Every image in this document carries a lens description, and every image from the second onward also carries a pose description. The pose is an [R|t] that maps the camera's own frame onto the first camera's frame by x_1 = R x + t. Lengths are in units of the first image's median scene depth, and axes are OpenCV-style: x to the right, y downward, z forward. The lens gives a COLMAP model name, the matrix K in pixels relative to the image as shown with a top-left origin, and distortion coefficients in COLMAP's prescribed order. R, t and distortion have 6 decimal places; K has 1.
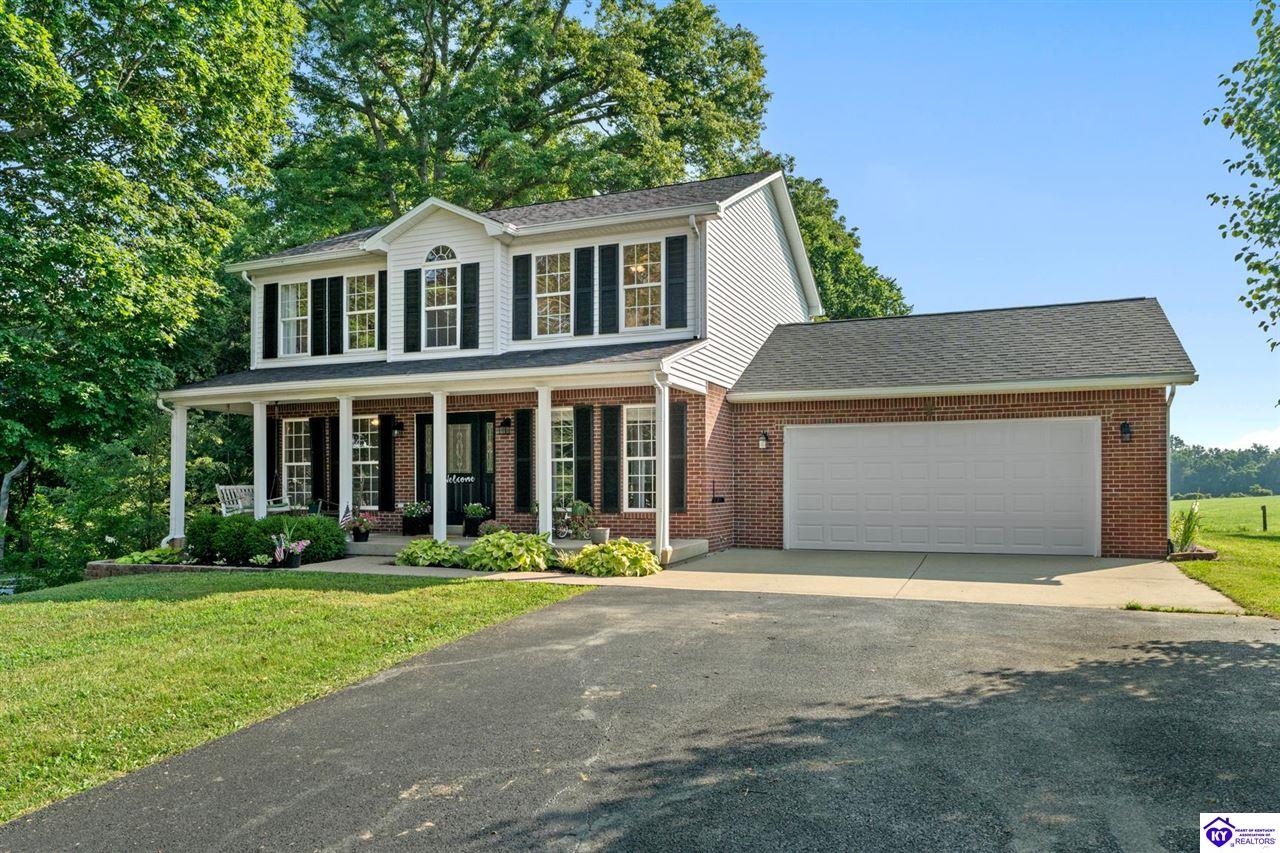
lens RADIAL K [[872.1, 0, 629.8], [0, 872.1, 424.5], [0, 0, 1]] dist [-0.001632, 0.001365]
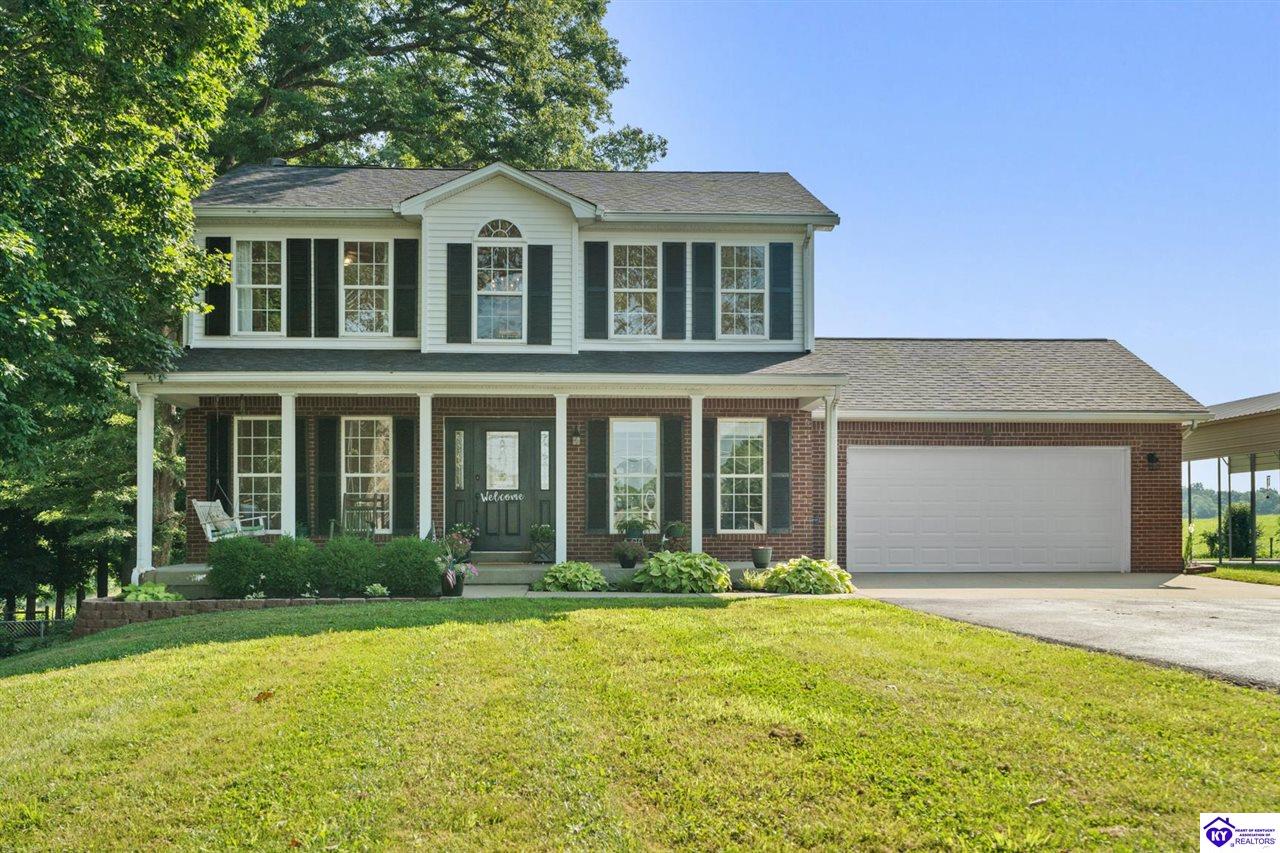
lens RADIAL K [[1138.2, 0, 646.4], [0, 1138.2, 430.5], [0, 0, 1]] dist [-0.003227, 0.008138]
pose [[0.910537, 0.037990, 0.411679, -0.547693], [-0.032247, 0.999262, -0.020889, 0.017806], [-0.412169, 0.005745, 0.911089, -0.063286]]
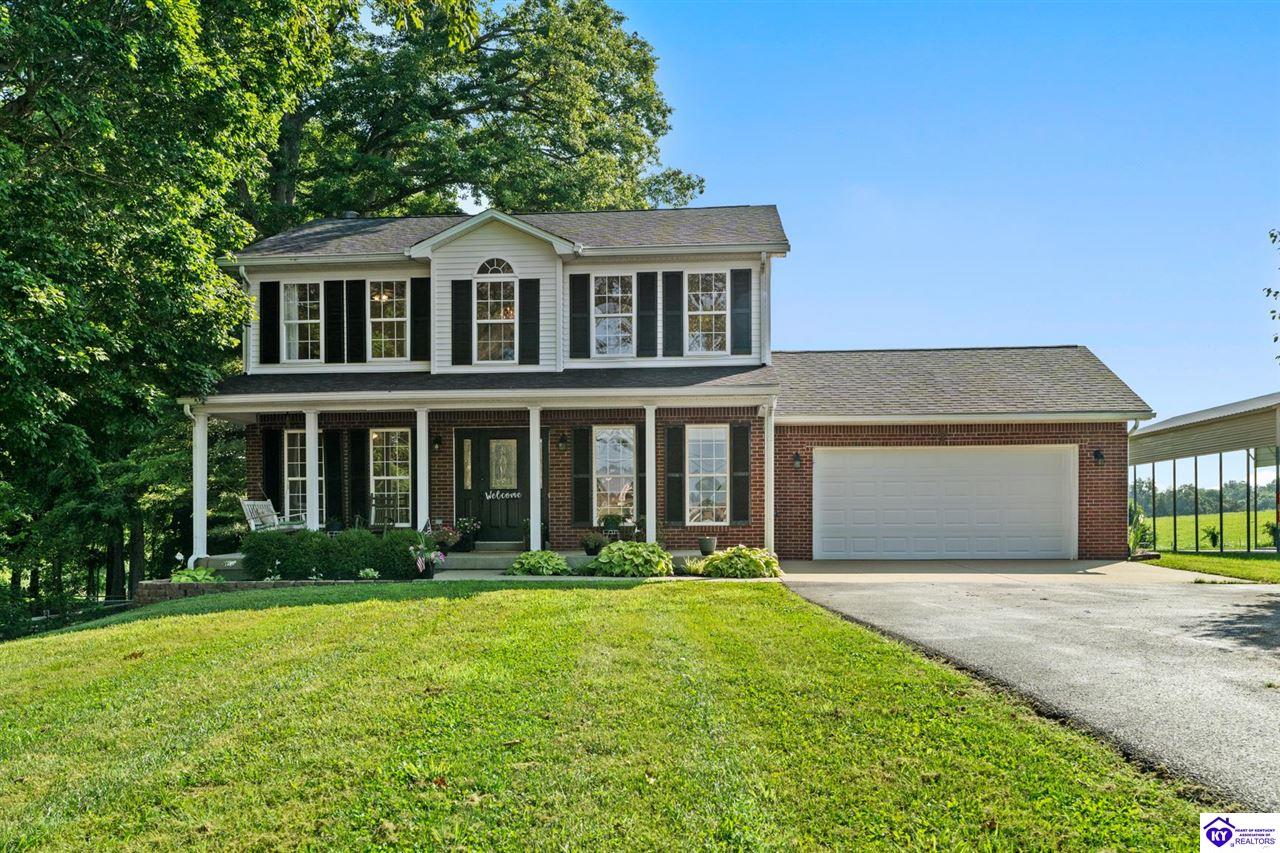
lens RADIAL K [[1003.2, 0, 638.3], [0, 1003.2, 454.0], [0, 0, 1]] dist [-0.004180, 0.003899]
pose [[0.956029, 0.017839, 0.292731, -0.400659], [-0.019147, 0.999815, 0.001603, 0.011862], [-0.292648, -0.007137, 0.956194, -0.139520]]
